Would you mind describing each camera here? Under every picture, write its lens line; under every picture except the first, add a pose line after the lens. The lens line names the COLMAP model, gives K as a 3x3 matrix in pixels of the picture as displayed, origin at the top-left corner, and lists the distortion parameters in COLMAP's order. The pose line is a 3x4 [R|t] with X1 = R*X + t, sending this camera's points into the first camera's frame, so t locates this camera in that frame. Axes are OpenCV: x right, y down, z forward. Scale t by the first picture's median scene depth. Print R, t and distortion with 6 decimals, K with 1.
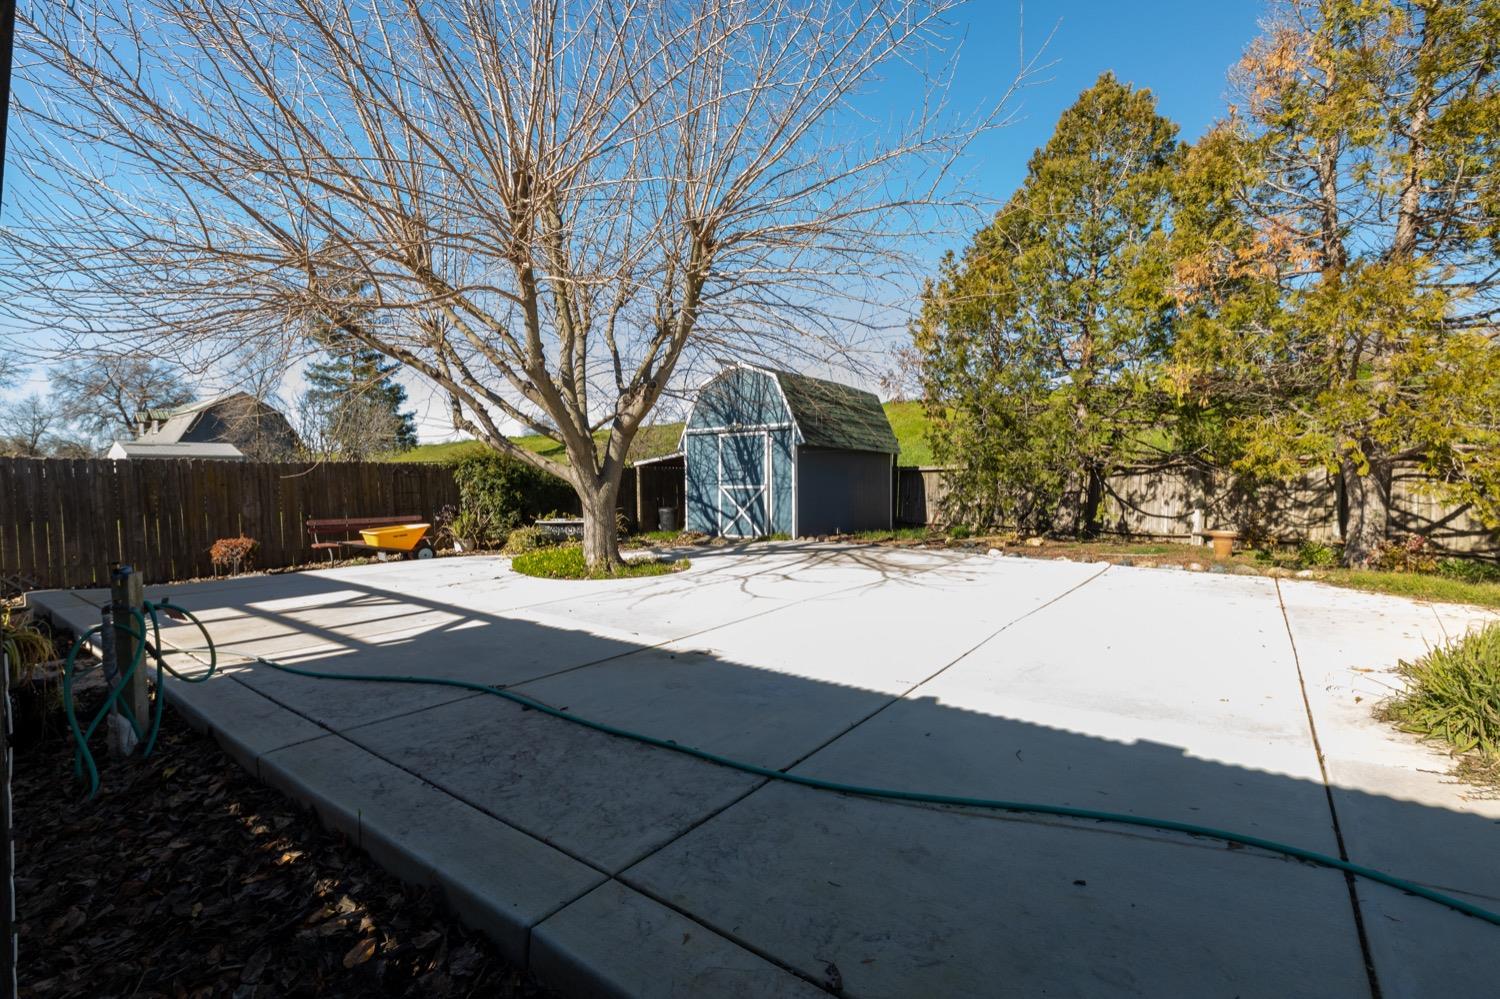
lens RADIAL K [[668.2, 0, 750.0], [0, 668.2, 499.5], [0, 0, 1]] dist [-0.001916, 0.000114]
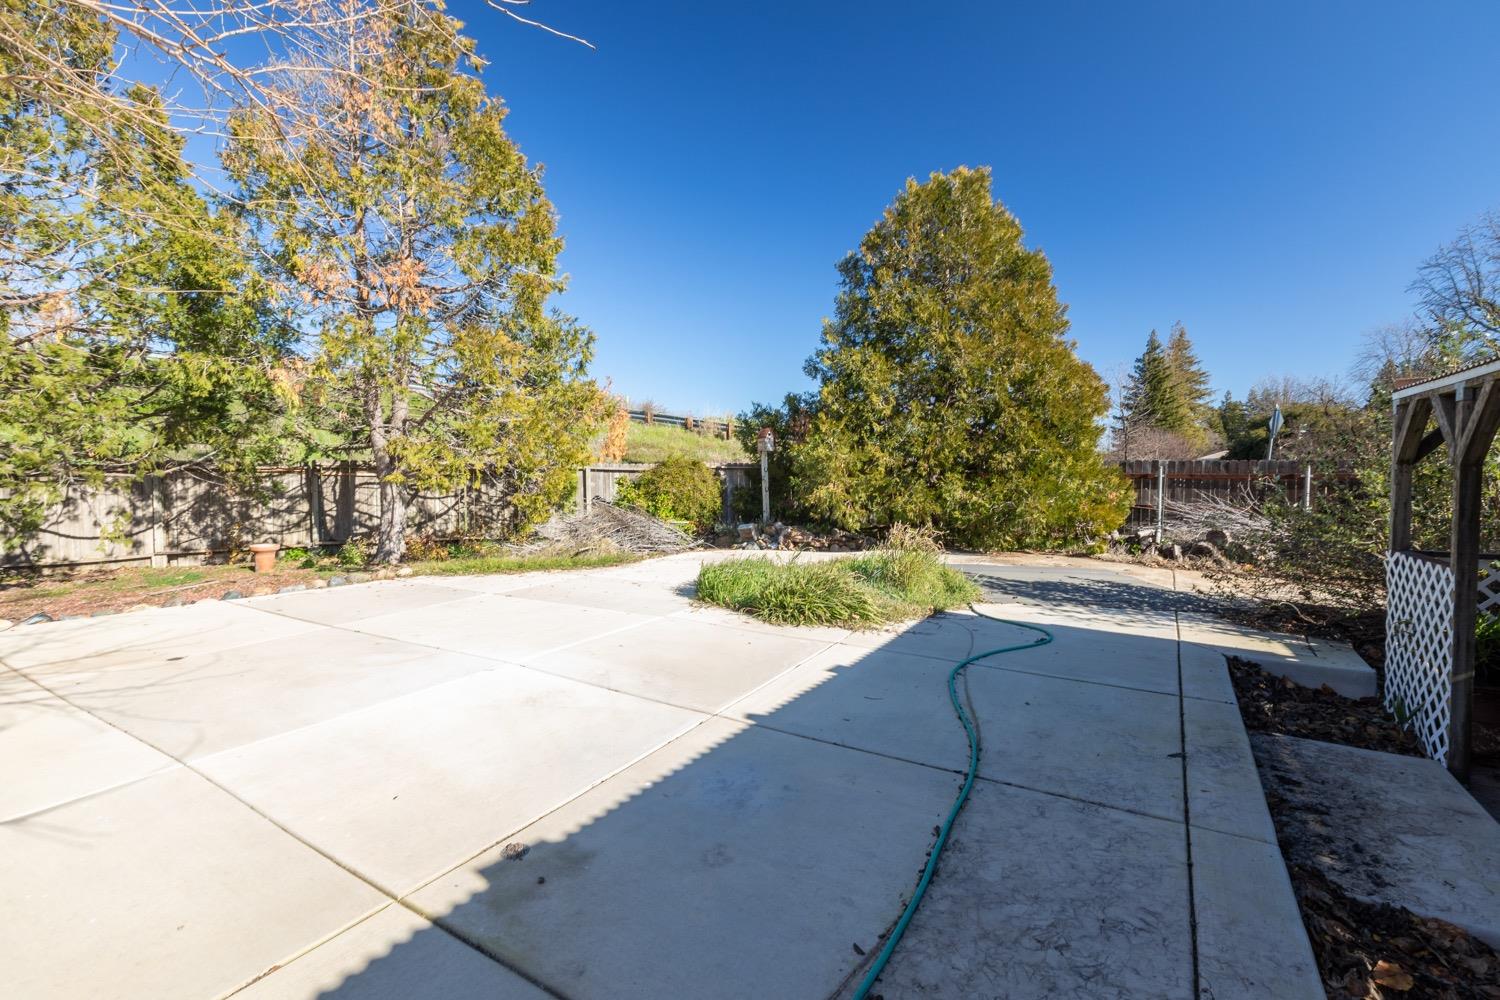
lens RADIAL K [[690.4, 0, 725.6], [0, 690.4, 498.6], [0, 0, 1]] dist [0.001097, 0.000420]
pose [[-0.089658, -0.039858, 0.995175, -0.880364], [0.032625, 0.998545, 0.042932, -0.109563], [-0.995438, 0.036317, -0.088227, 1.199510]]
